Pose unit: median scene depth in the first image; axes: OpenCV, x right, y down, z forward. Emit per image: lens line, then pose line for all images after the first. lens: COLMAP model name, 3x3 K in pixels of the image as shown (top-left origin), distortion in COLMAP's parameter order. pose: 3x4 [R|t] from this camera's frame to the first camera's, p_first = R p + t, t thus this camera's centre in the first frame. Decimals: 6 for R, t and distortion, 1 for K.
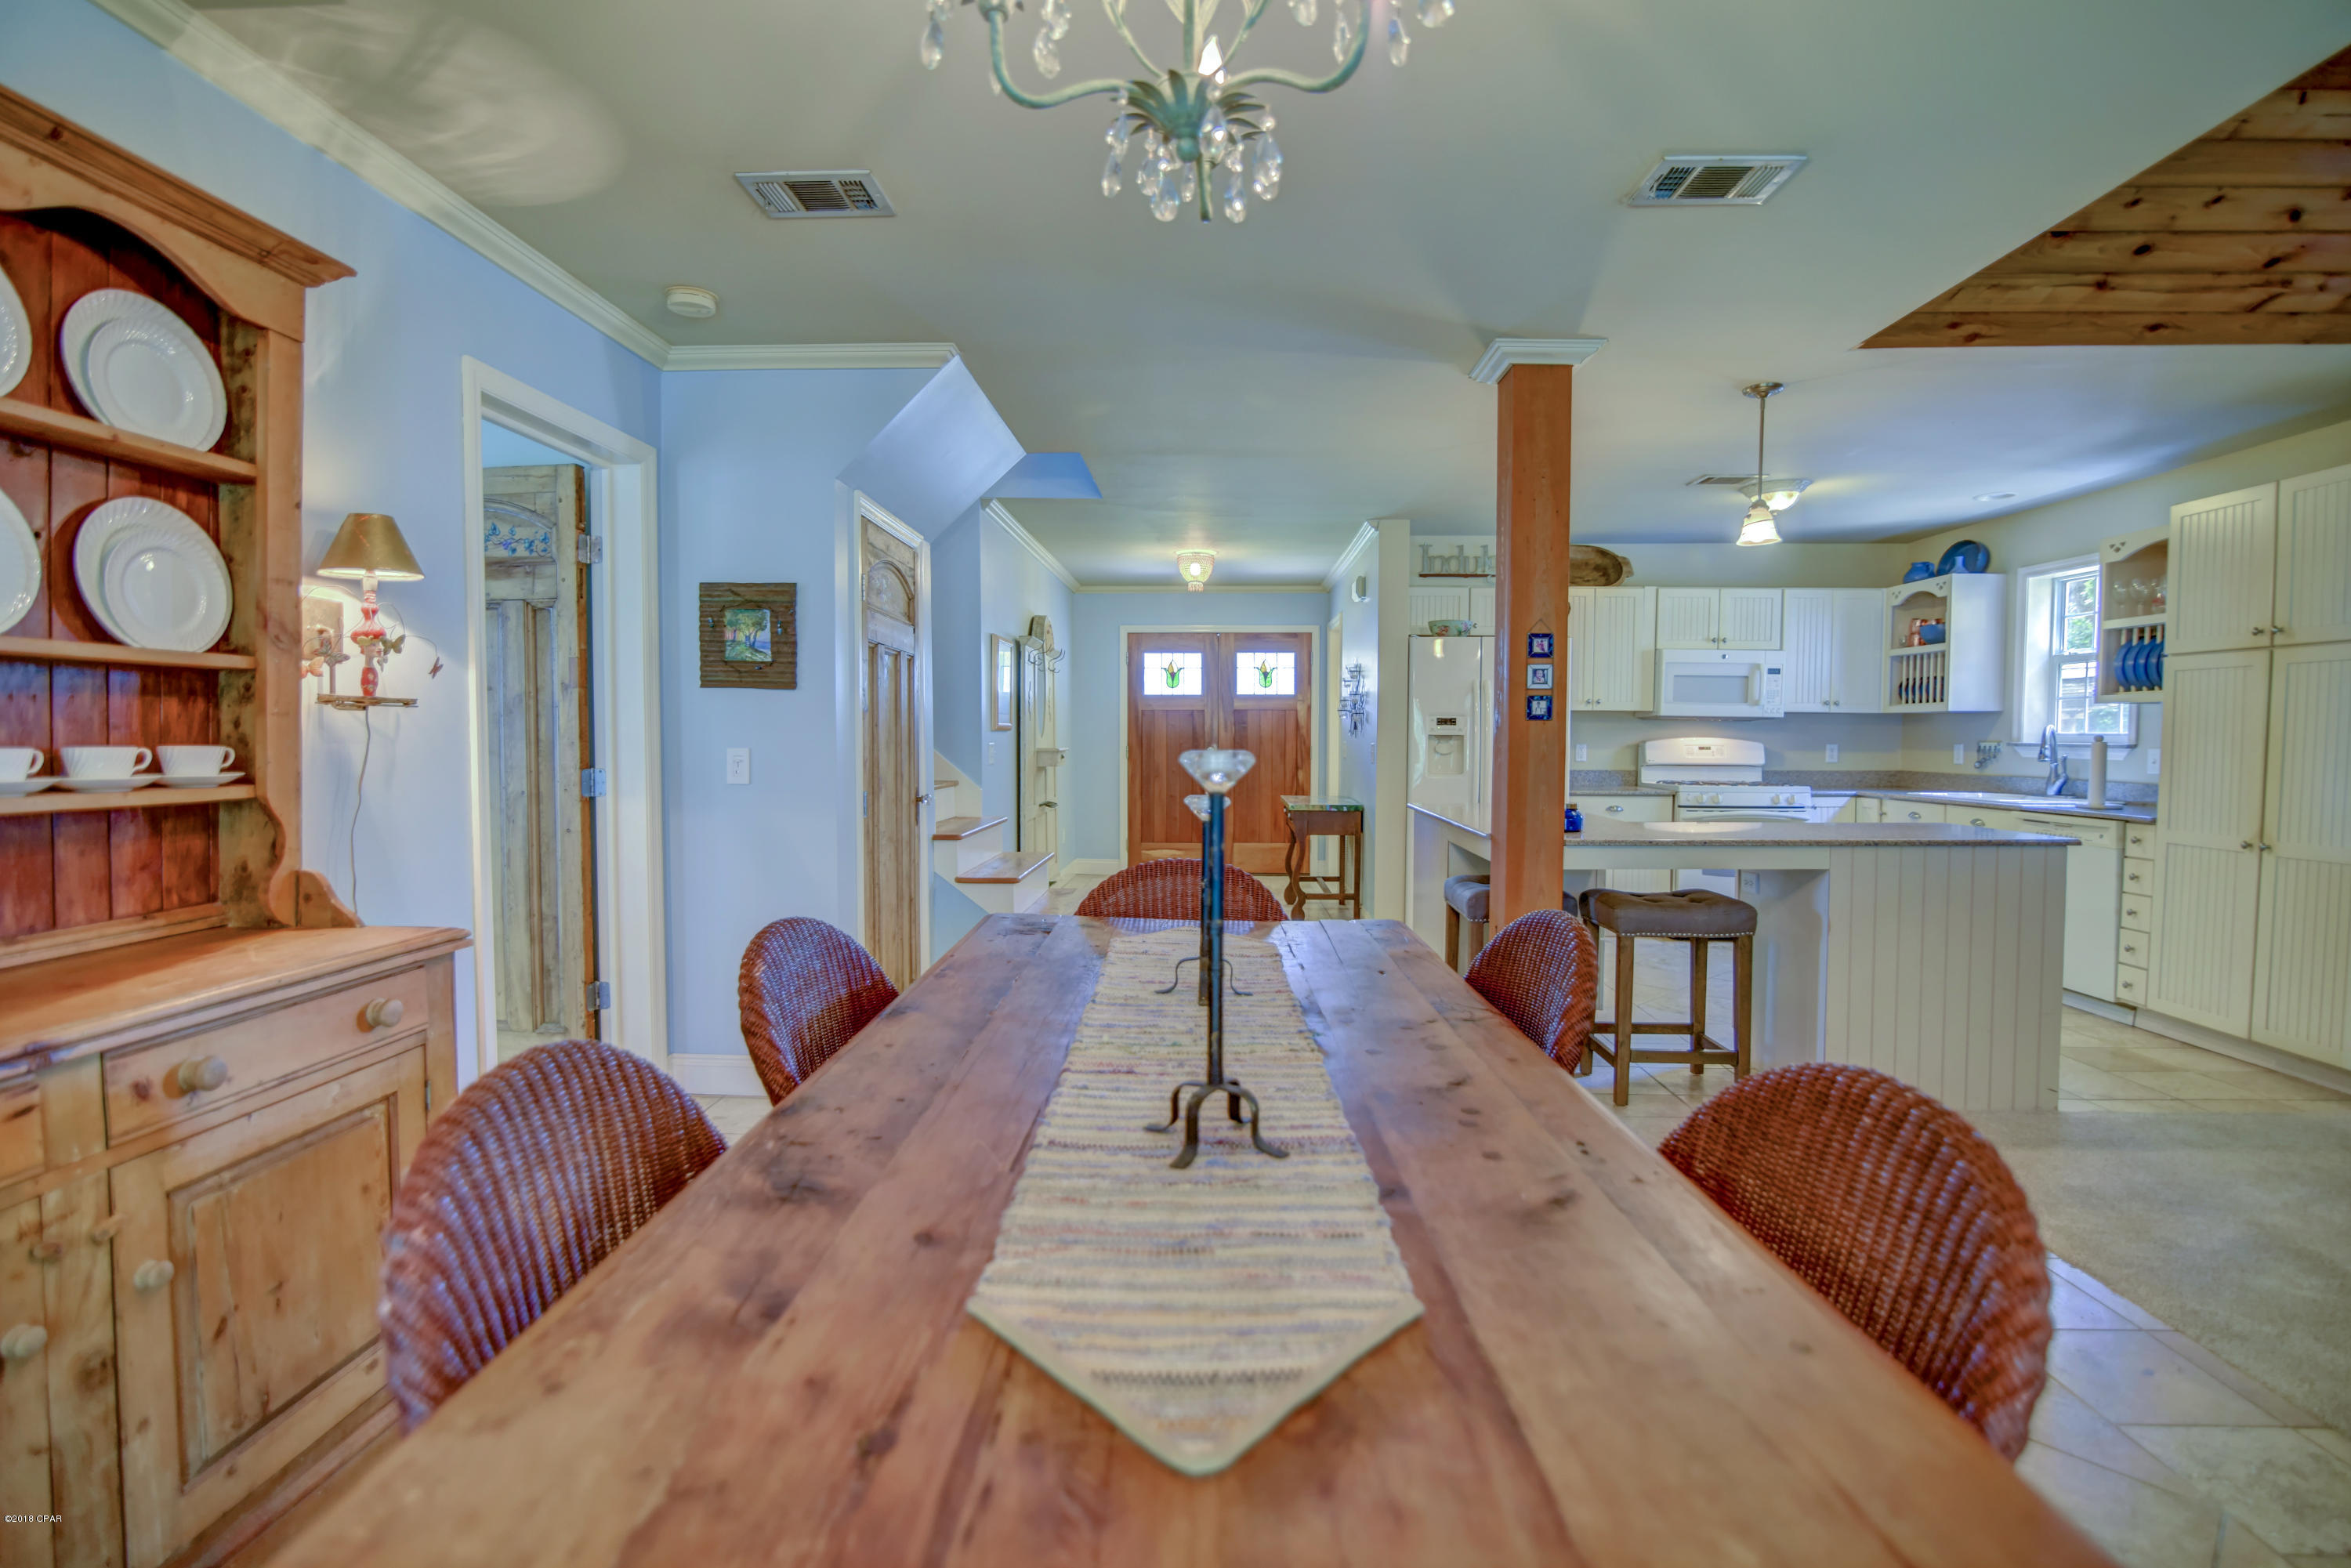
lens RADIAL K [[1087.1, 0, 1170.3], [0, 1087.1, 782.6], [0, 0, 1]] dist [-0.021005, 0.001997]
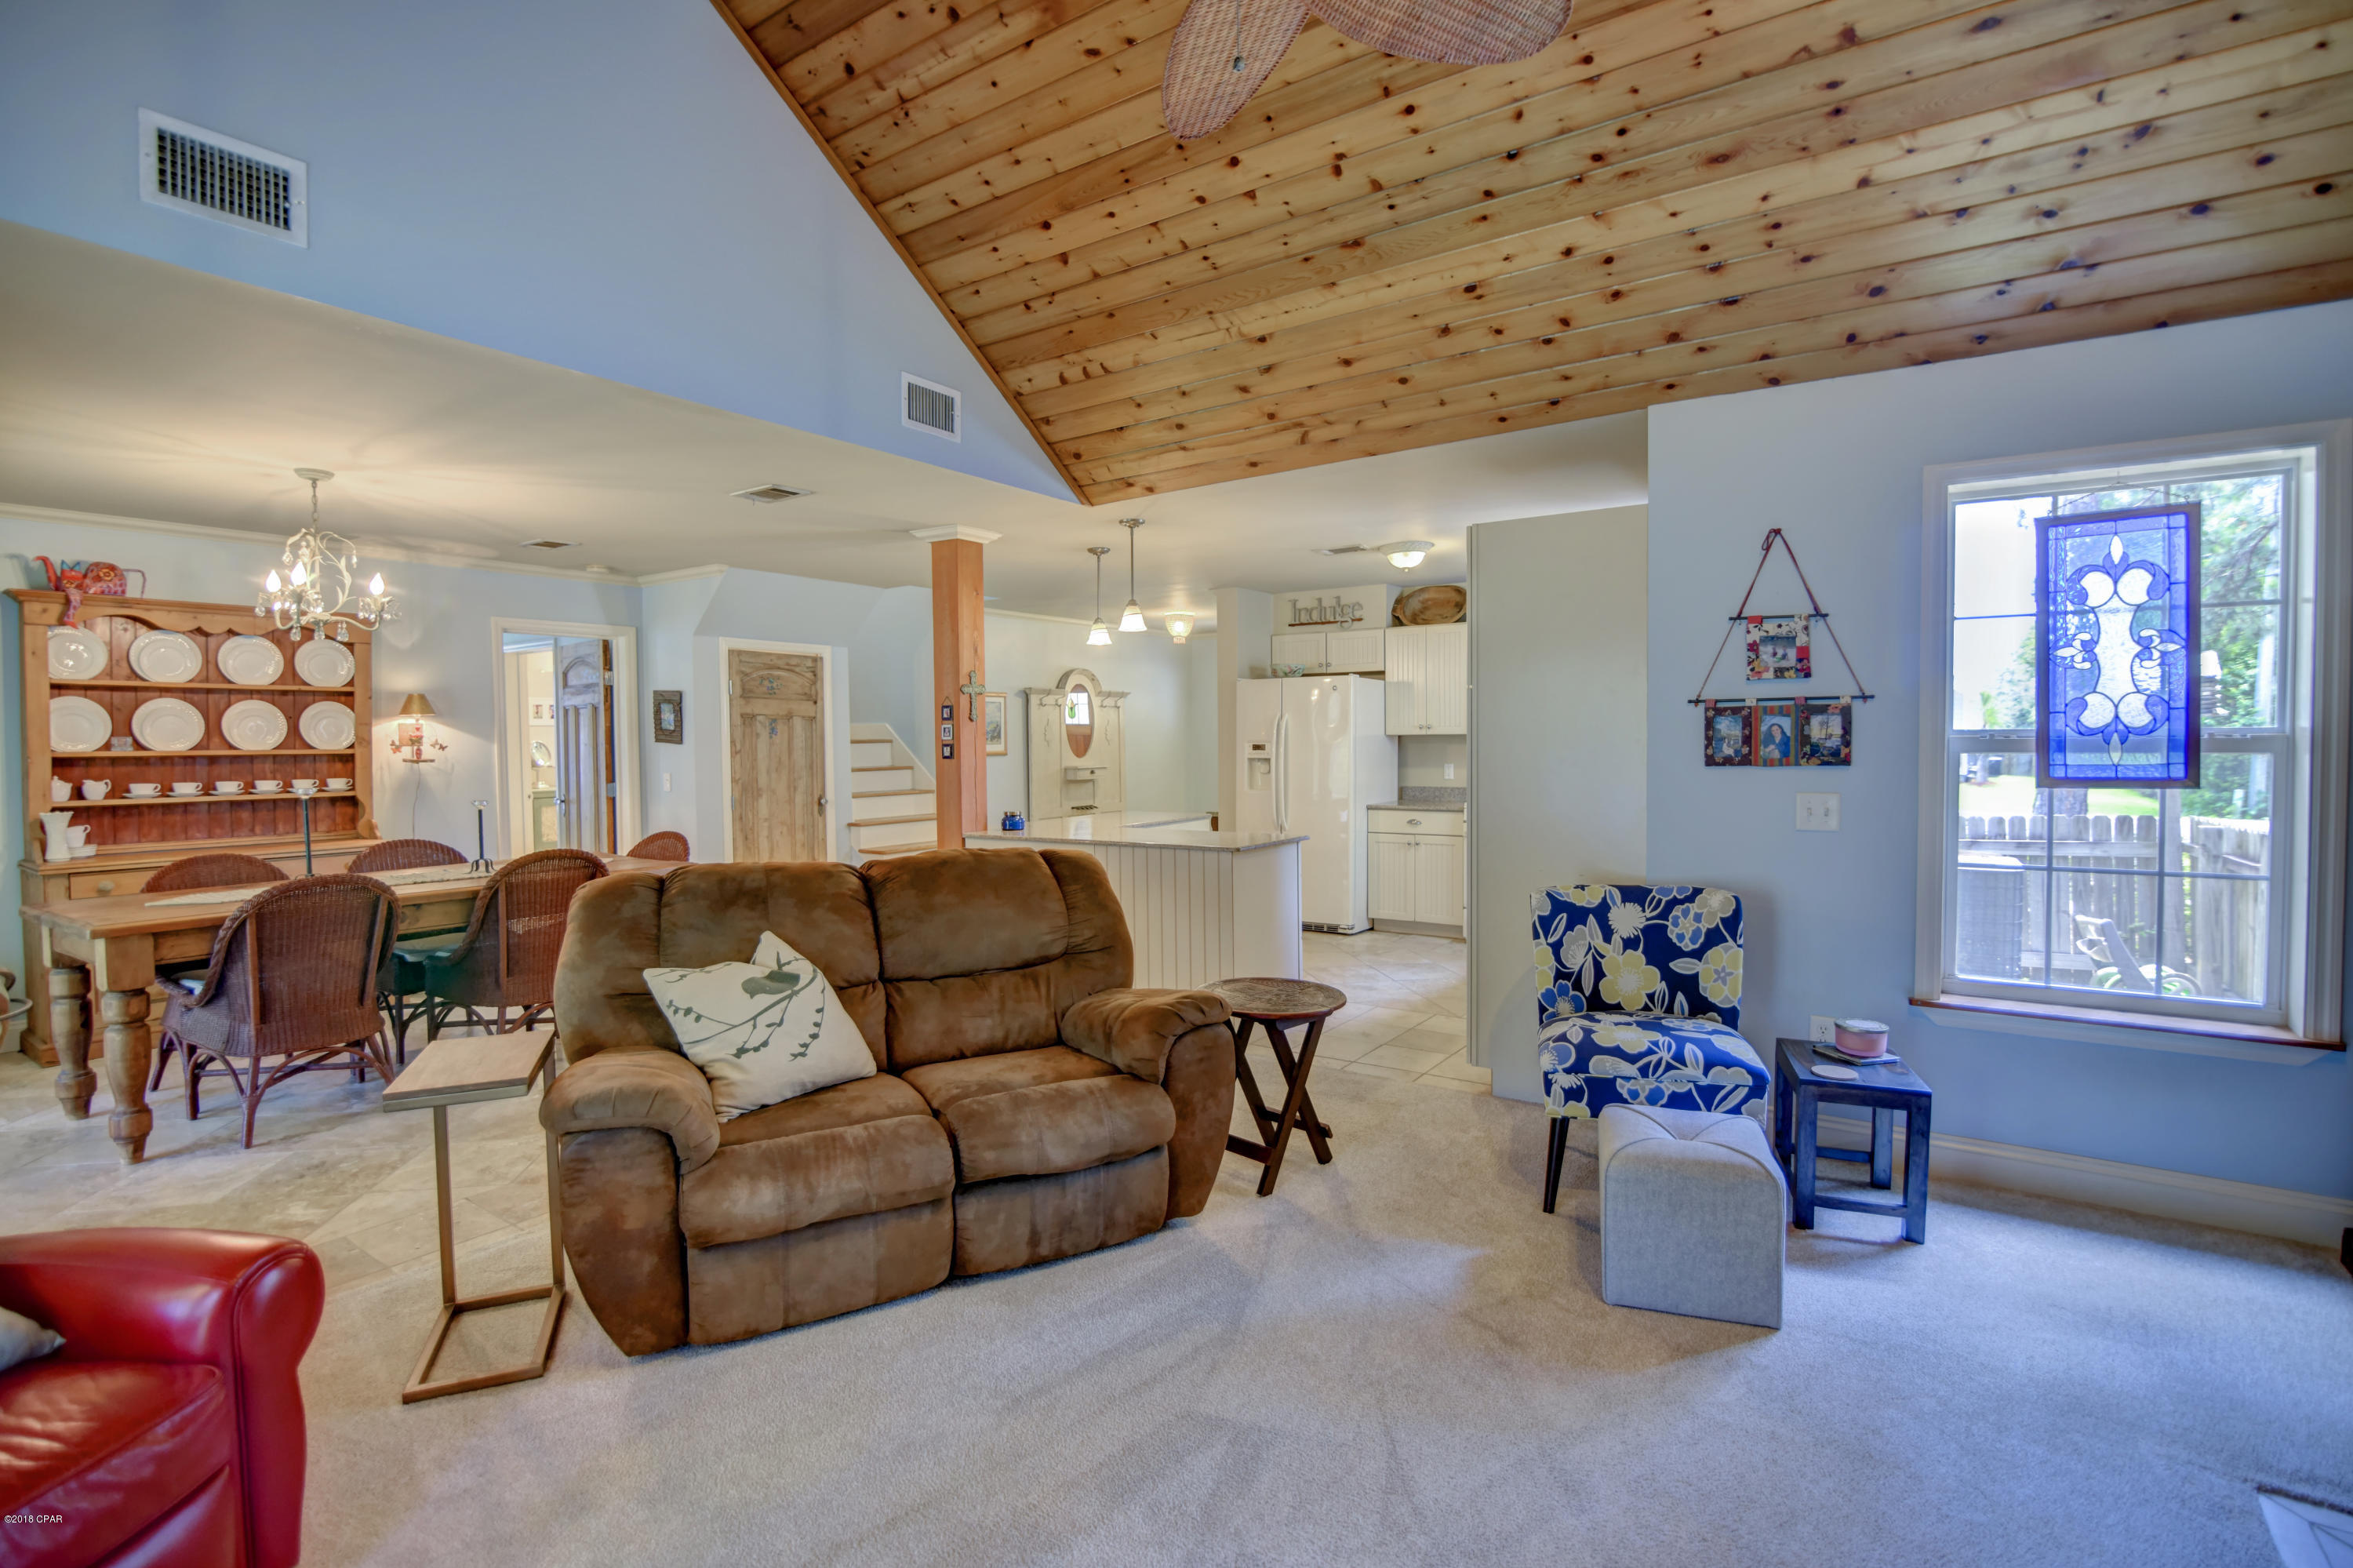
lens RADIAL K [[1088.1, 0, 1171.3], [0, 1088.1, 782.6], [0, 0, 1]] dist [-0.021005, 0.001997]
pose [[0.845279, 0.010088, -0.534230, 0.780206], [-0.011421, 0.999934, 0.000811, -0.014553], [0.534203, 0.005416, 0.845339, -0.100000]]
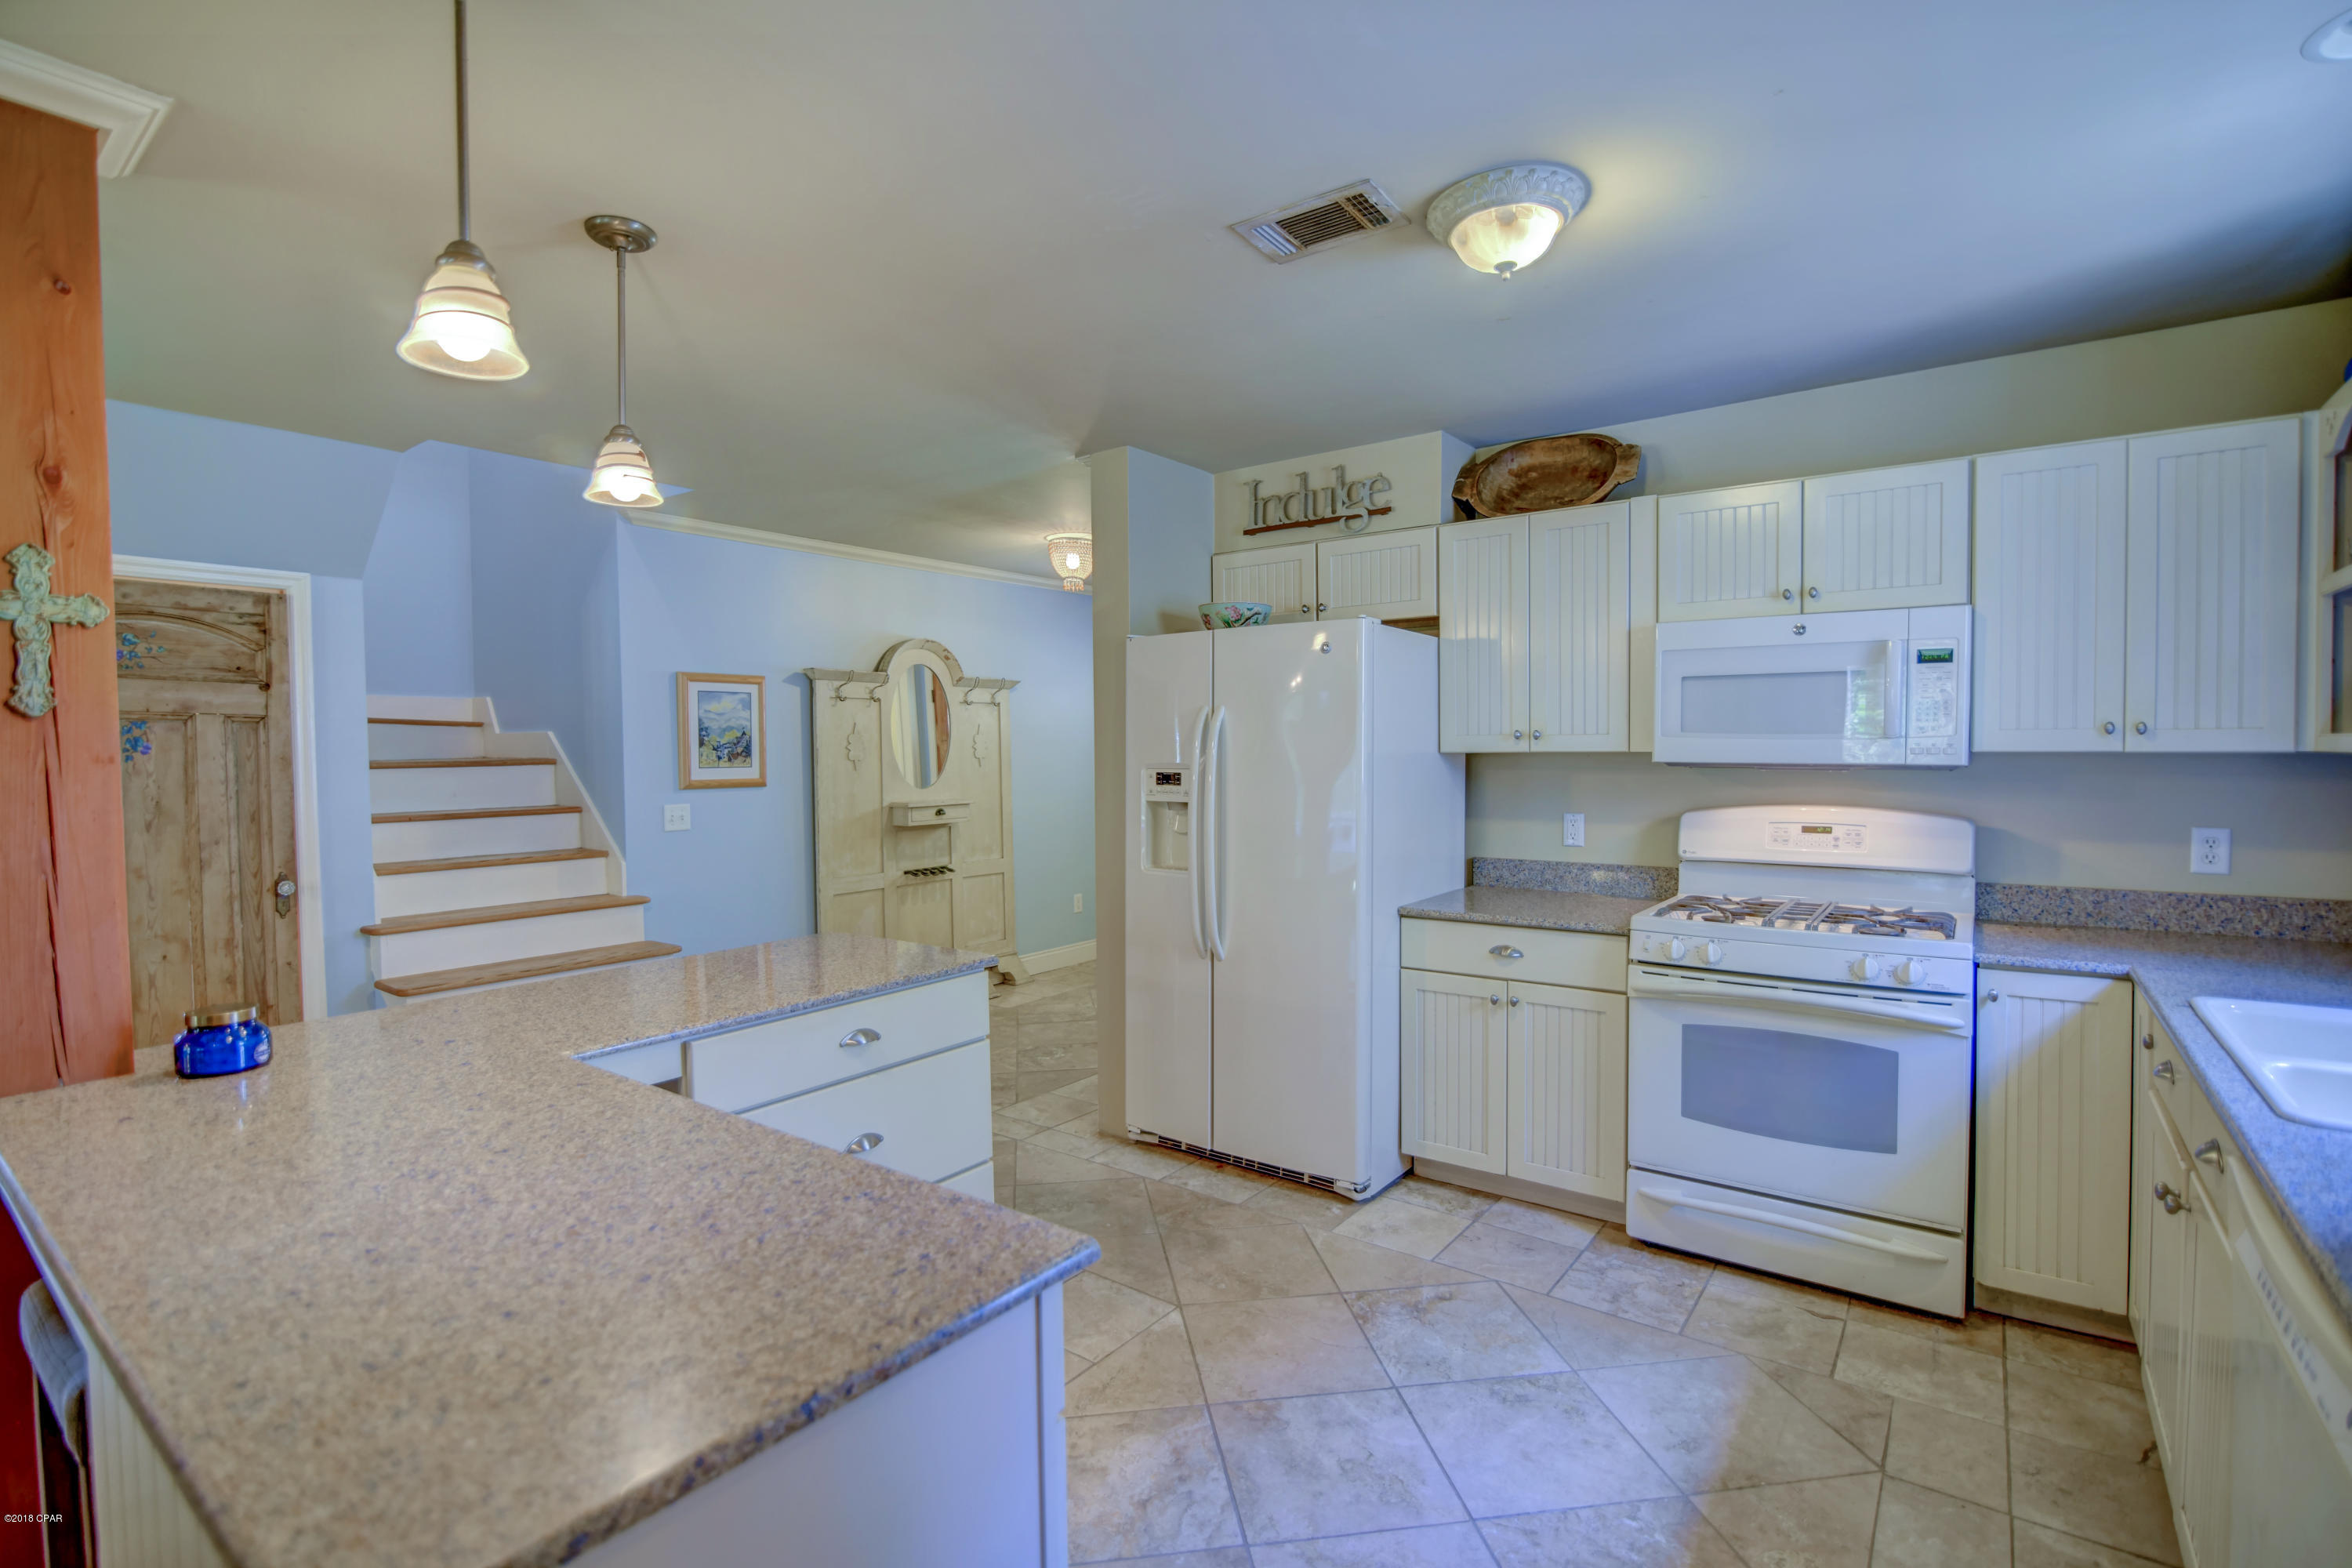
lens RADIAL K [[1063.1, 0, 1178.8], [0, 1063.1, 791.4], [0, 0, 1]] dist [-0.026560, 0.000167]
pose [[0.824424, 0.011390, -0.565858, 0.543880], [-0.013469, 0.999909, 0.000503, -0.046542], [0.565813, 0.007206, 0.824502, 0.496273]]
